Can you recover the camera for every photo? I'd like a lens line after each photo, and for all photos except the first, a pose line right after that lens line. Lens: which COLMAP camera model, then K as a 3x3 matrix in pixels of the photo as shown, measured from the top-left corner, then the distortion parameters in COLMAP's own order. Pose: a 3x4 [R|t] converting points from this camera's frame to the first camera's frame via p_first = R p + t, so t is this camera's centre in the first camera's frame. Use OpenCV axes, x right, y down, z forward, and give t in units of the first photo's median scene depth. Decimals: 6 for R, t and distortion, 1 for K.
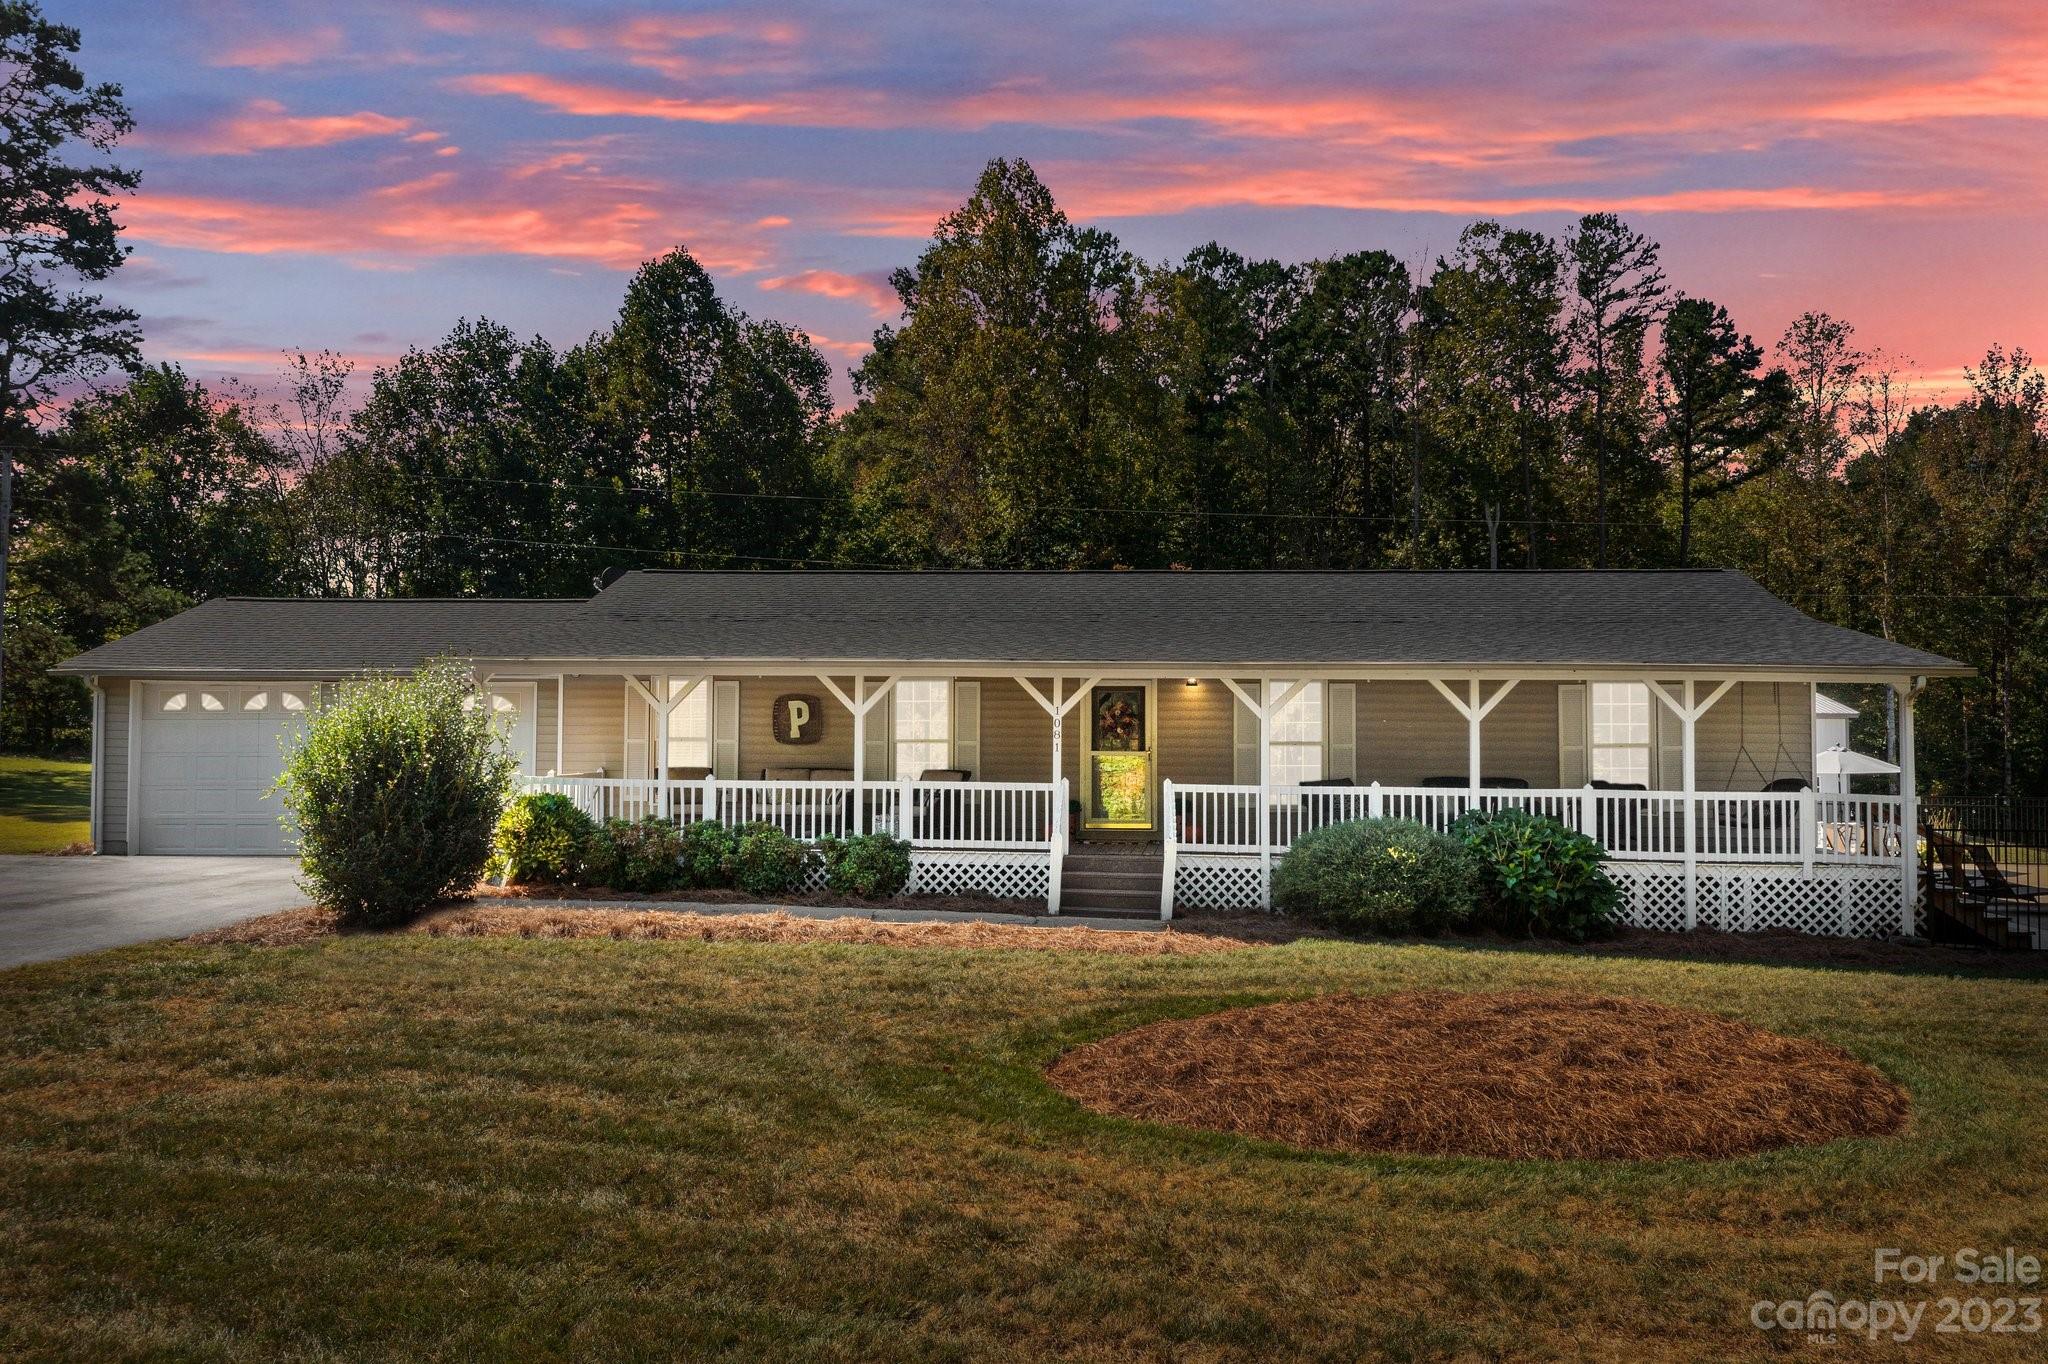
lens RADIAL K [[1629.2, 0, 1022.8], [0, 1629.2, 673.8], [0, 0, 1]] dist [0.002561, 0.006234]
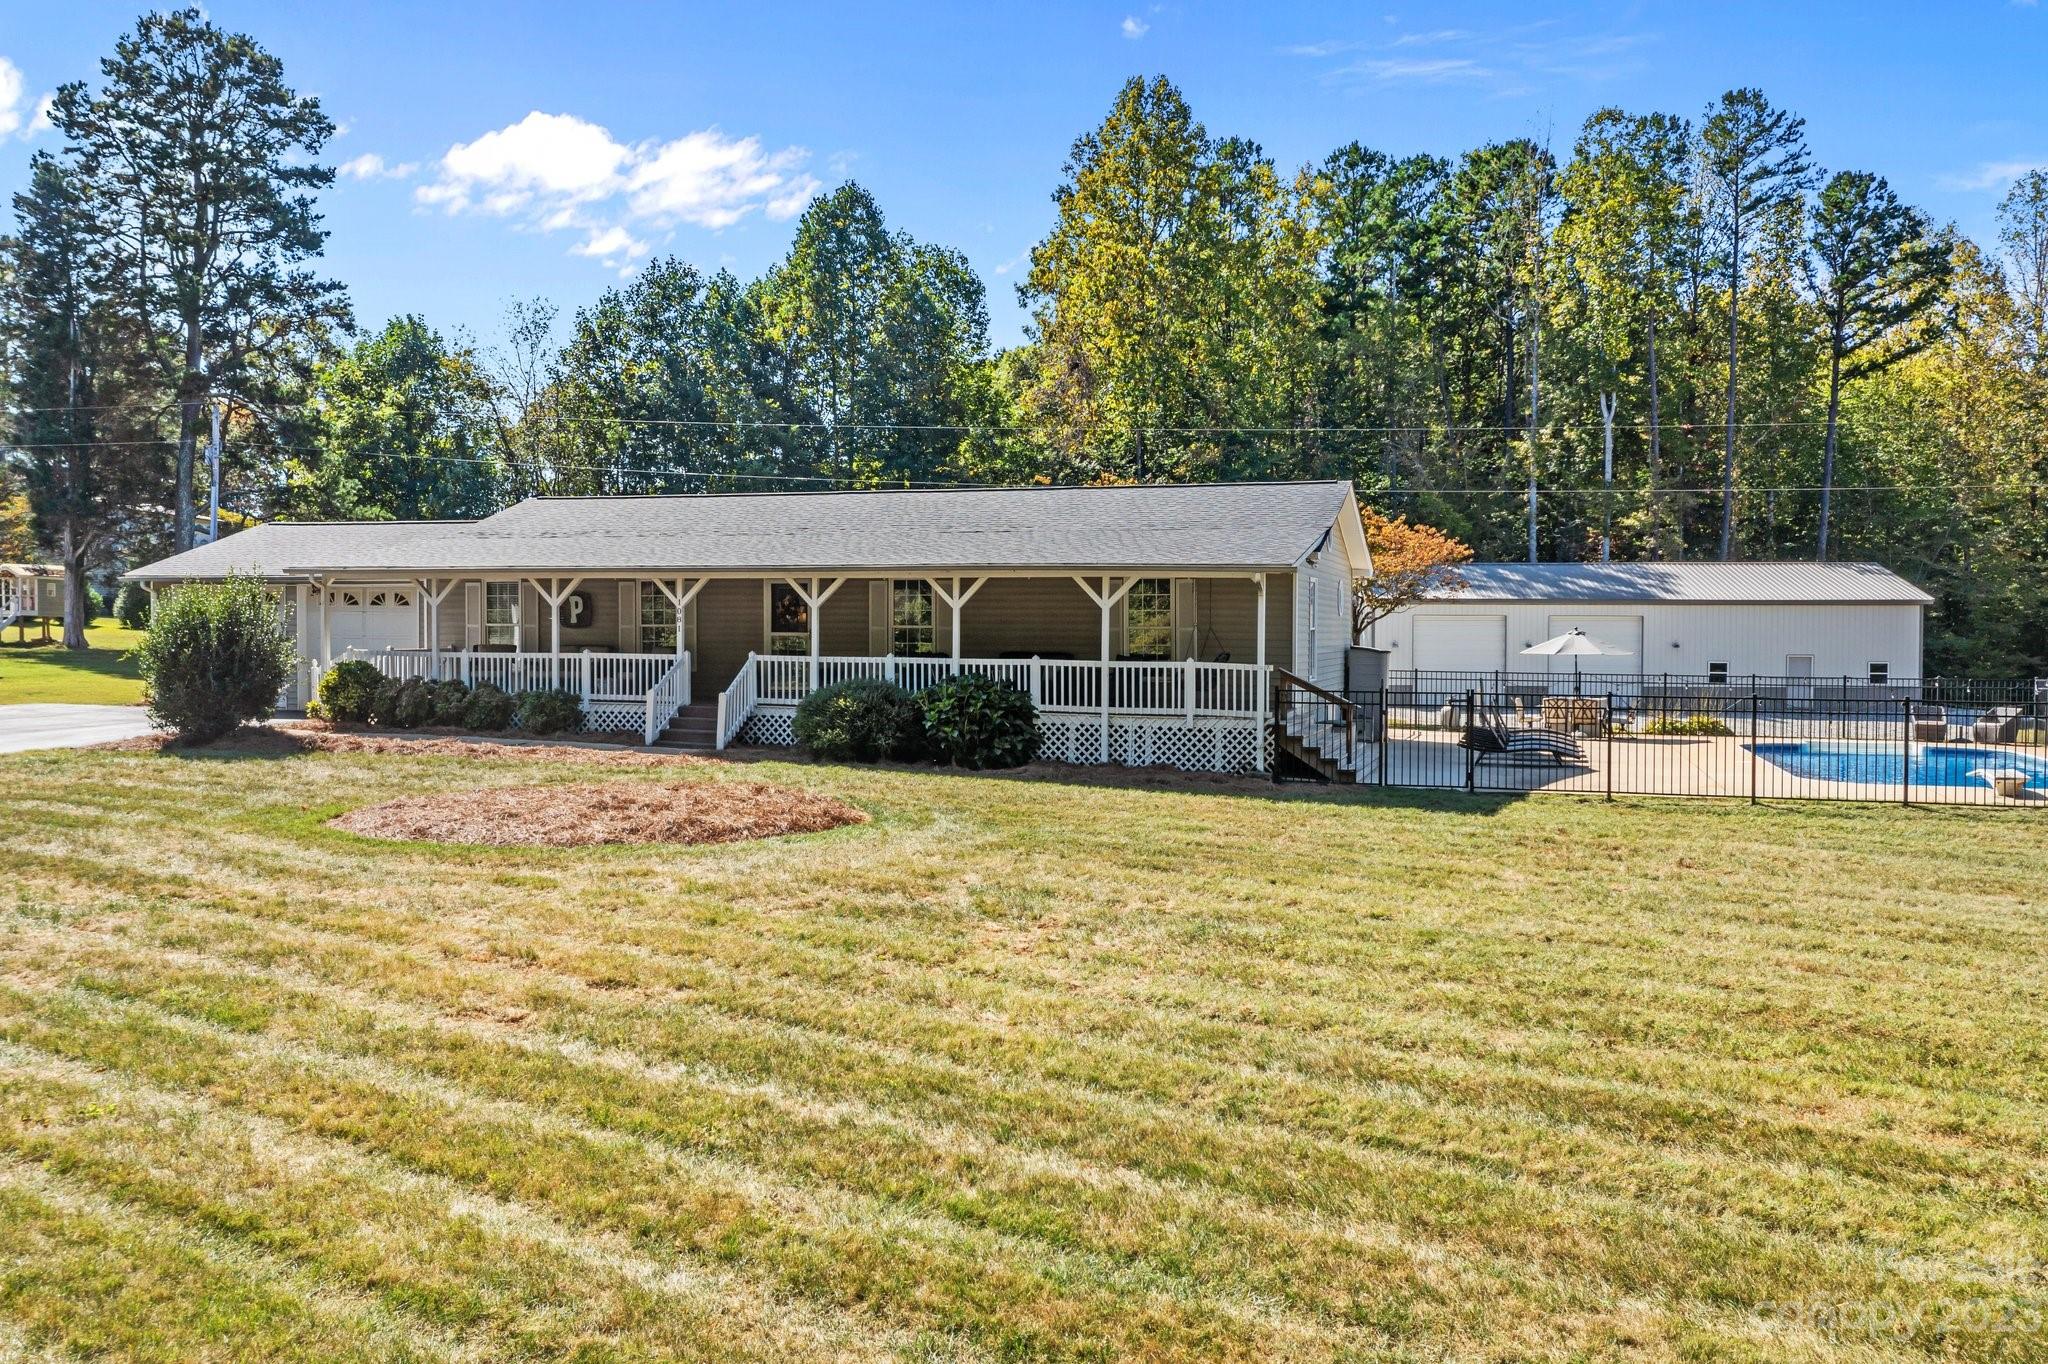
lens RADIAL K [[1629.2, 0, 1022.8], [0, 1629.2, 673.8], [0, 0, 1]] dist [0.002561, 0.006234]
pose [[0.975985, 0.004456, -0.217792, 0.167345], [0.010176, 0.997767, 0.066015, -0.001488], [0.217599, -0.066646, 0.973760, -0.081041]]
